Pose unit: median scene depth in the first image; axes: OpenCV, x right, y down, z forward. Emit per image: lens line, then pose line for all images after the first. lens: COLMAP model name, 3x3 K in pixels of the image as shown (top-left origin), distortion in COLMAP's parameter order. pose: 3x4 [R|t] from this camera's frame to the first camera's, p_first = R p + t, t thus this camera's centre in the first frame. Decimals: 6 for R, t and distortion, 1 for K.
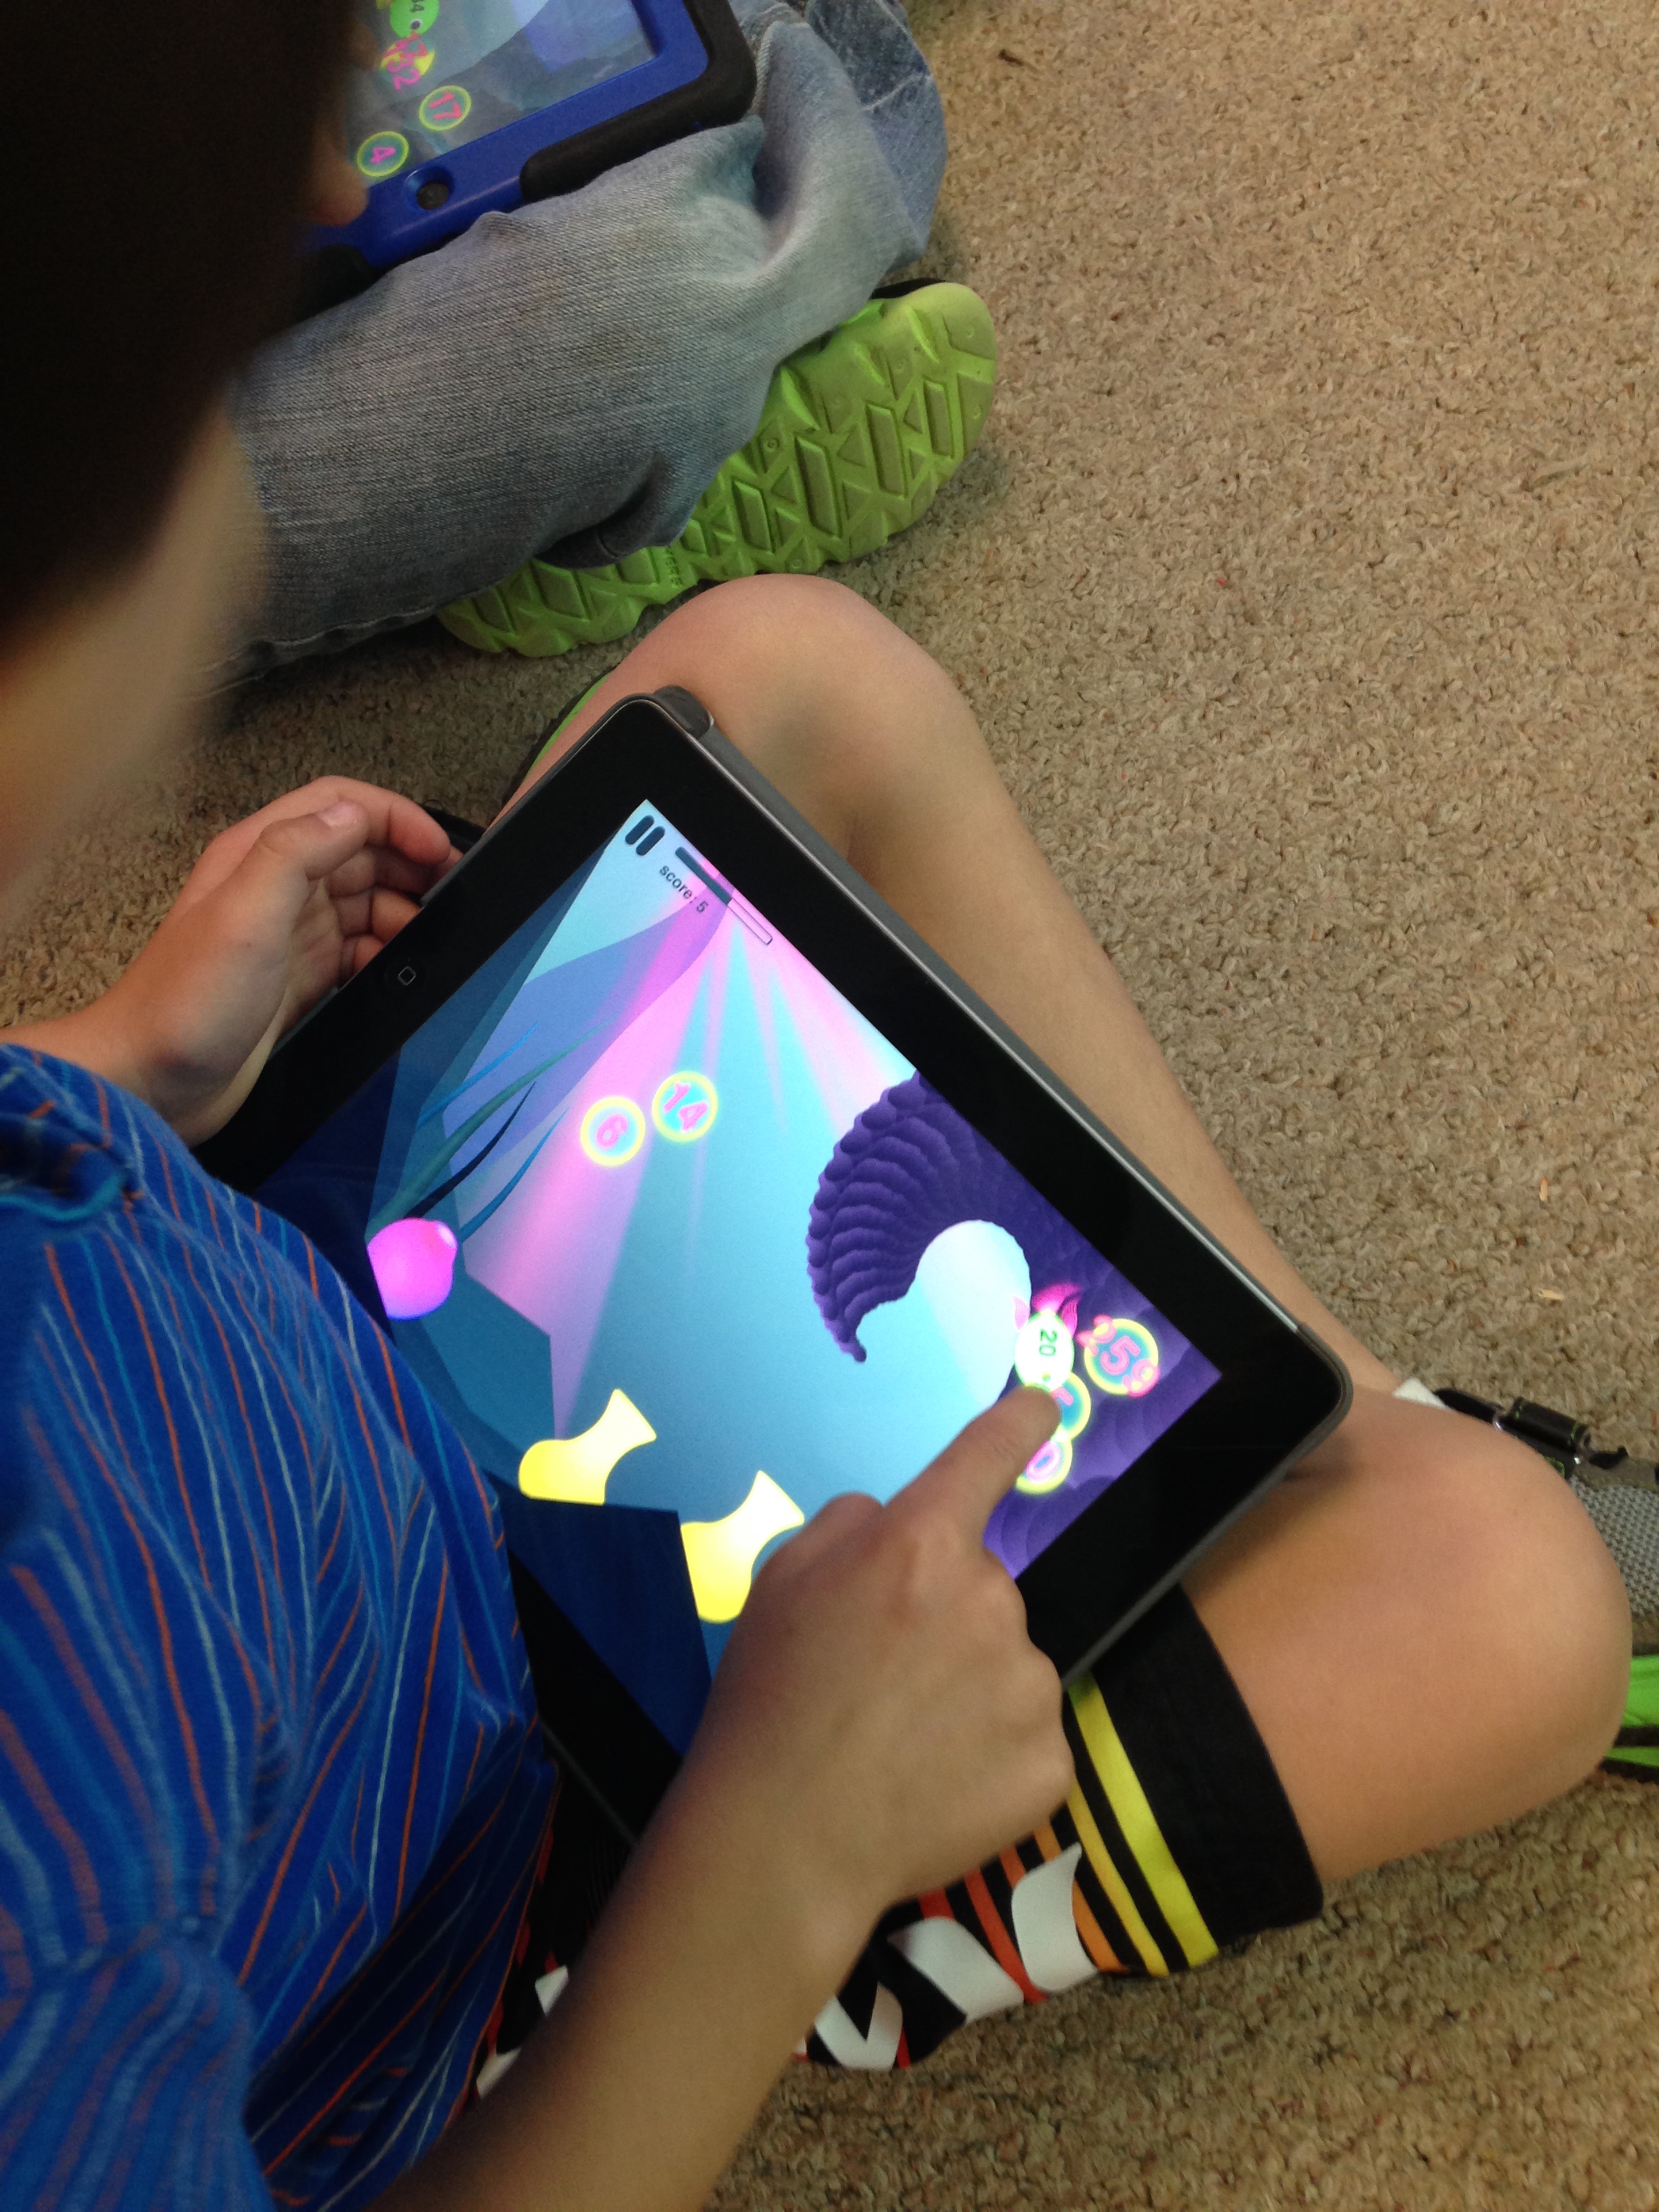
lens RADIAL K [[2062.6, 0, 829.5], [0, 2062.6, 1106.0], [0, 0, 1]] dist [0.224468, -0.378599]
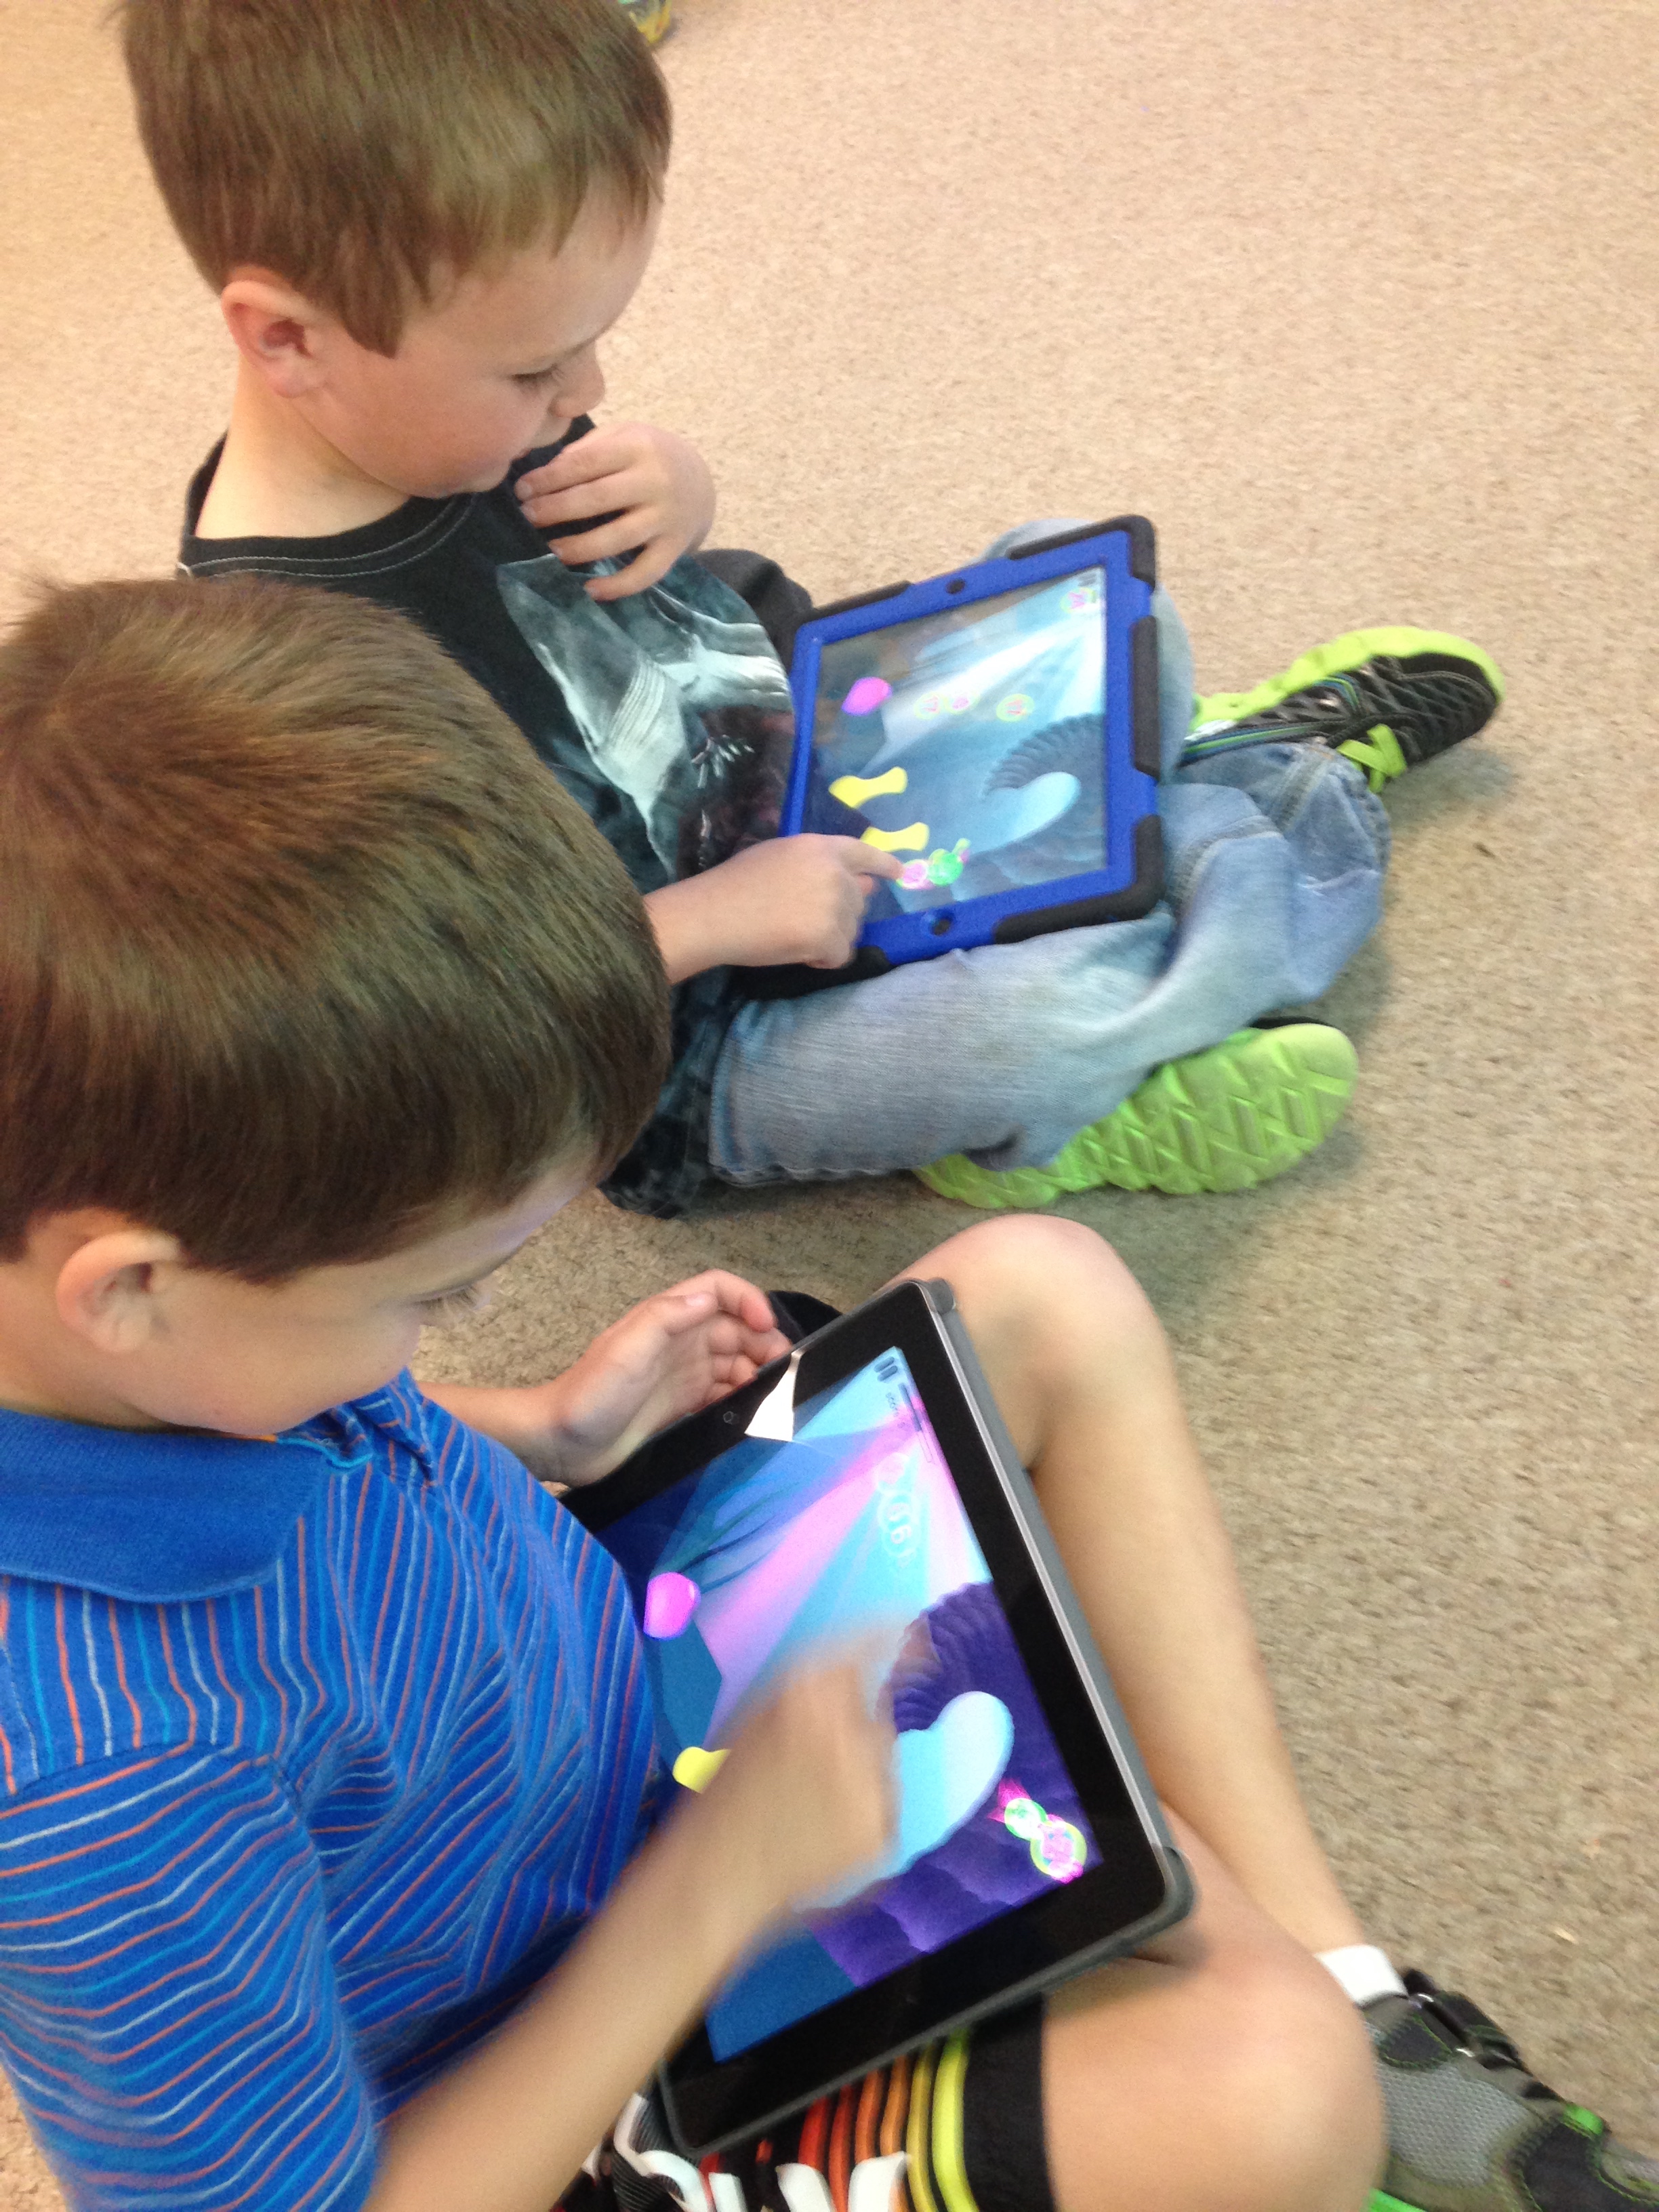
lens RADIAL K [[2062.6, 0, 829.5], [0, 2062.6, 1106.0], [0, 0, 1]] dist [0.224468, -0.378599]
pose [[0.901694, 0.215562, -0.374809, 0.297482], [-0.283314, 0.949398, -0.135558, -0.070499], [0.326622, 0.228420, 0.917138, -0.337550]]
